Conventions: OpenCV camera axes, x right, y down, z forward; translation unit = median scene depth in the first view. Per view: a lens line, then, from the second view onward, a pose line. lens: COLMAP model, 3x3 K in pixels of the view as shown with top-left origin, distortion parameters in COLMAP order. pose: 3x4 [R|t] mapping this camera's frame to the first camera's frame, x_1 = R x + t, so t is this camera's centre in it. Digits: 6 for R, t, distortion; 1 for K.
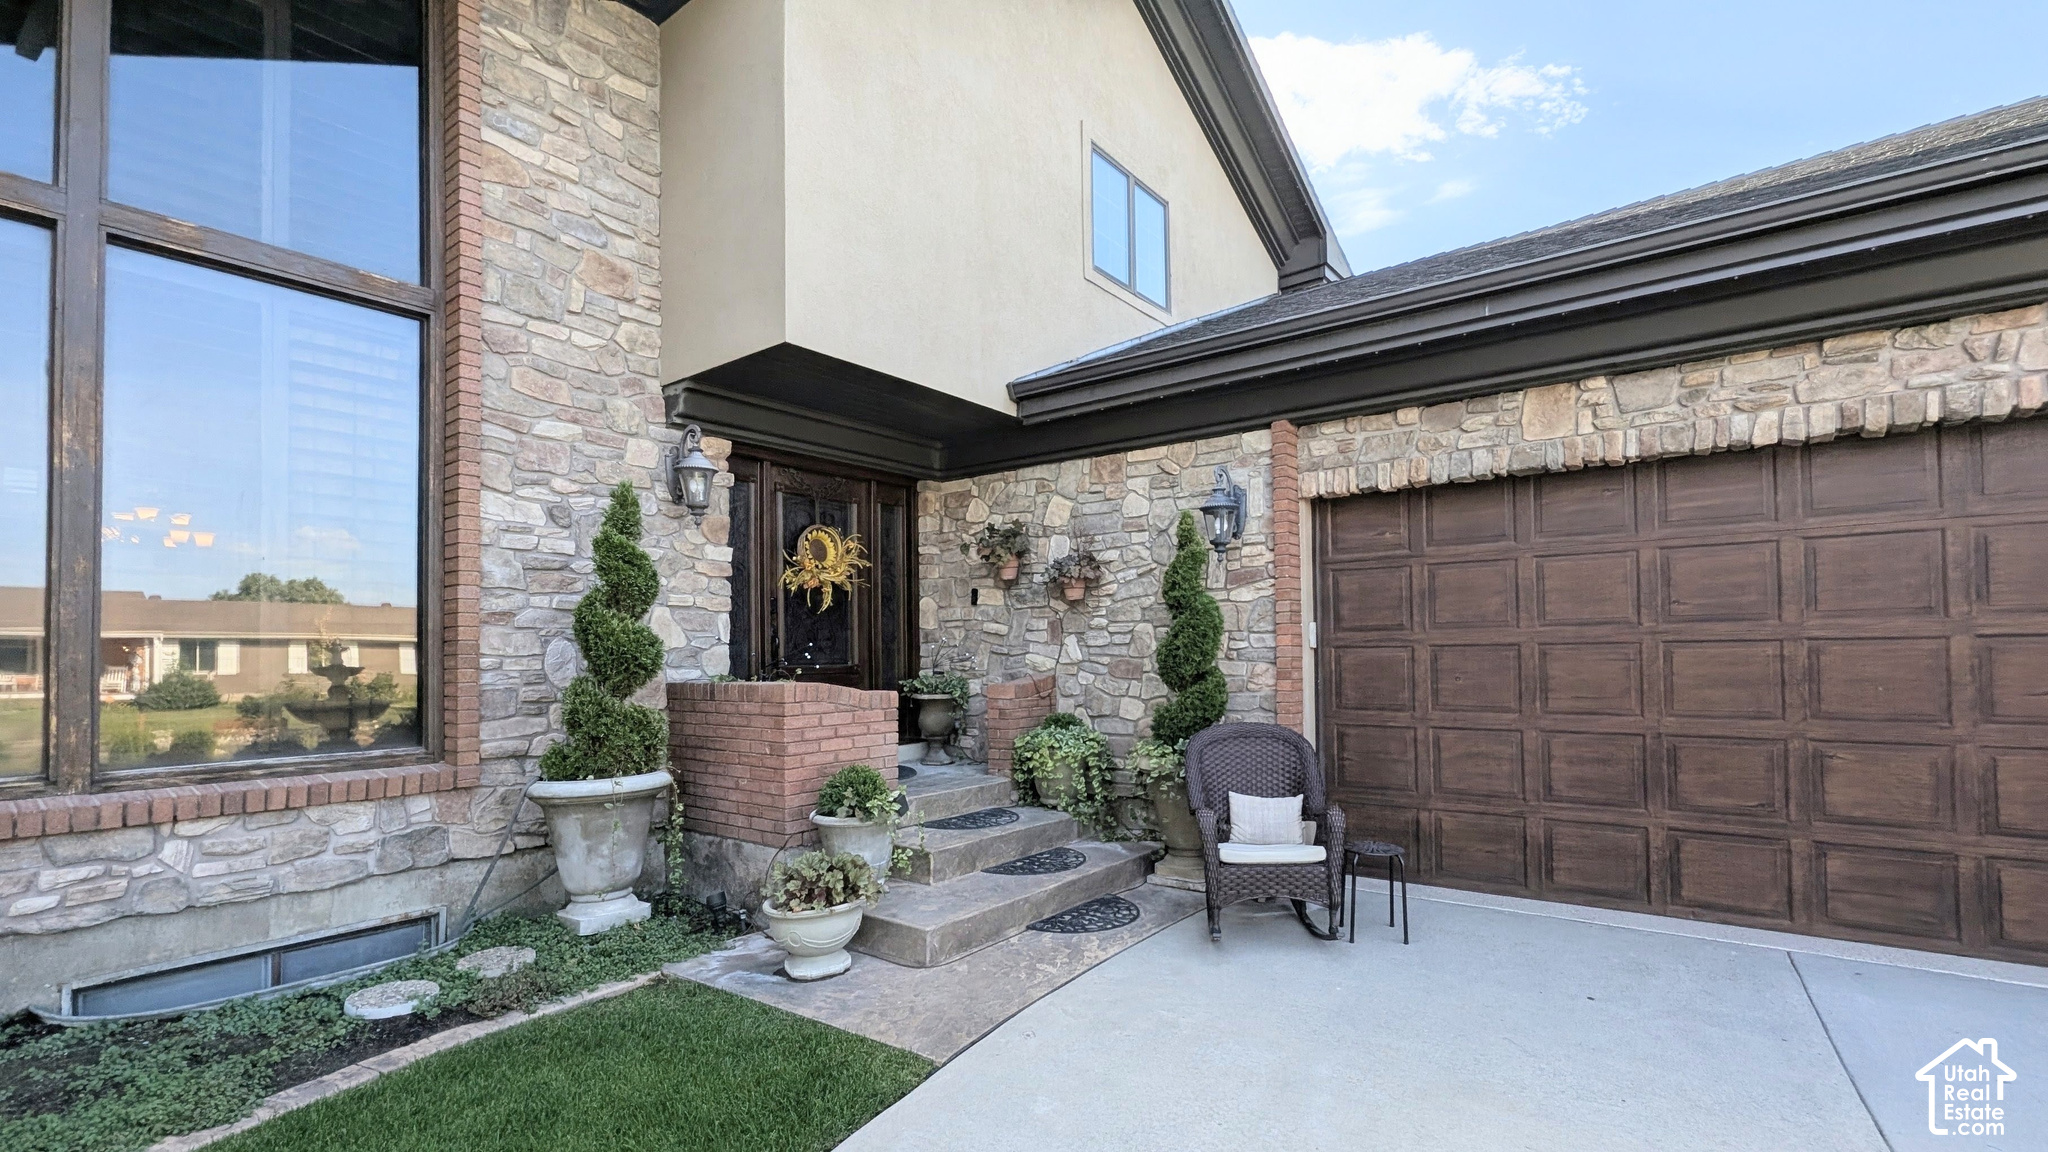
lens RADIAL K [[880.7, 0, 1049.9], [0, 880.7, 627.8], [0, 0, 1]] dist [0.001839, 0.000597]
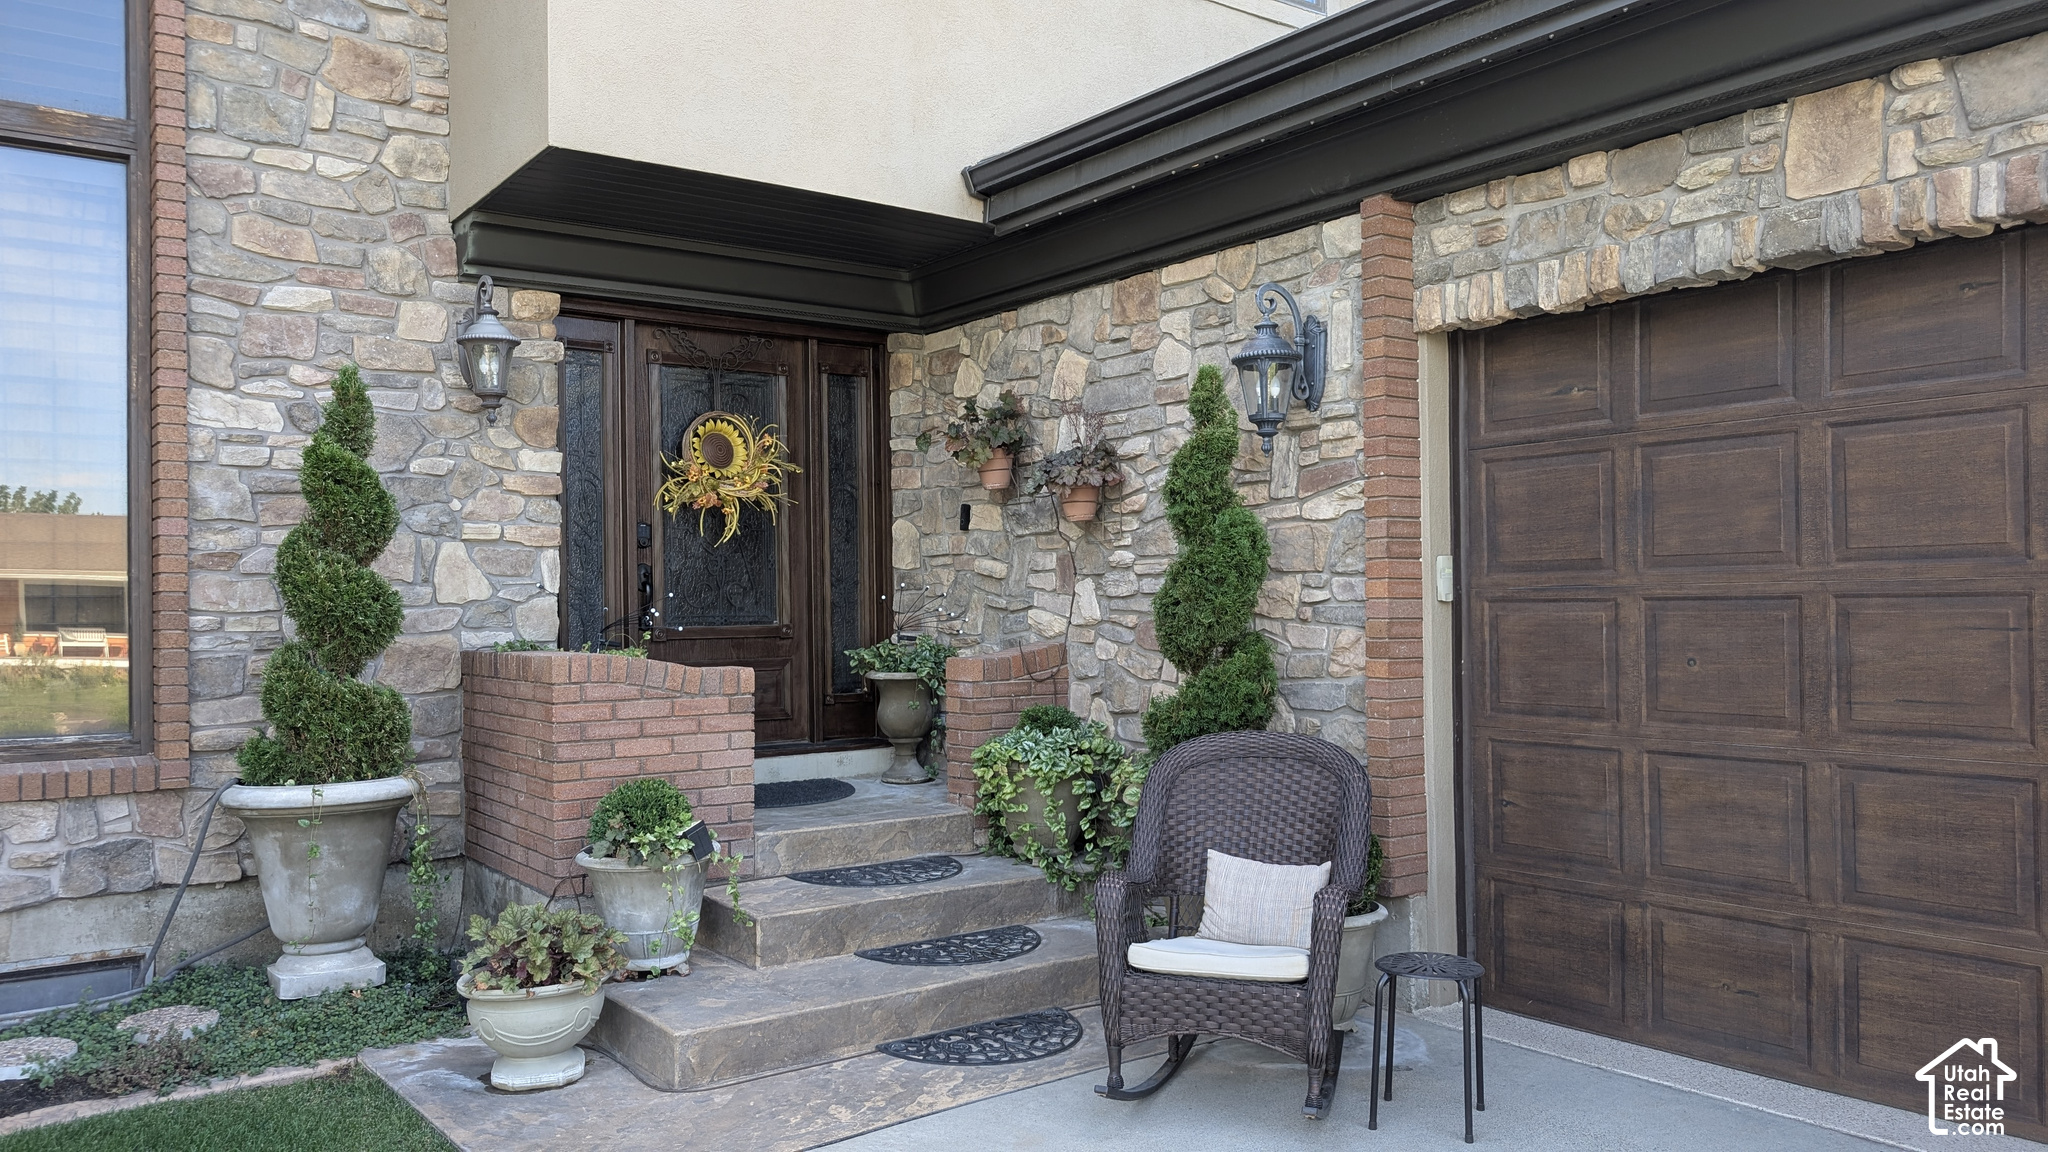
lens RADIAL K [[1453.9, 0, 1020.3], [0, 1453.9, 587.5], [0, 0, 1]] dist [0.011475, -0.006044]
pose [[0.951074, -0.001708, -0.308958, 0.361966], [0.008190, 0.999773, 0.019686, -0.007096], [0.308854, -0.021253, 0.950872, 0.047610]]
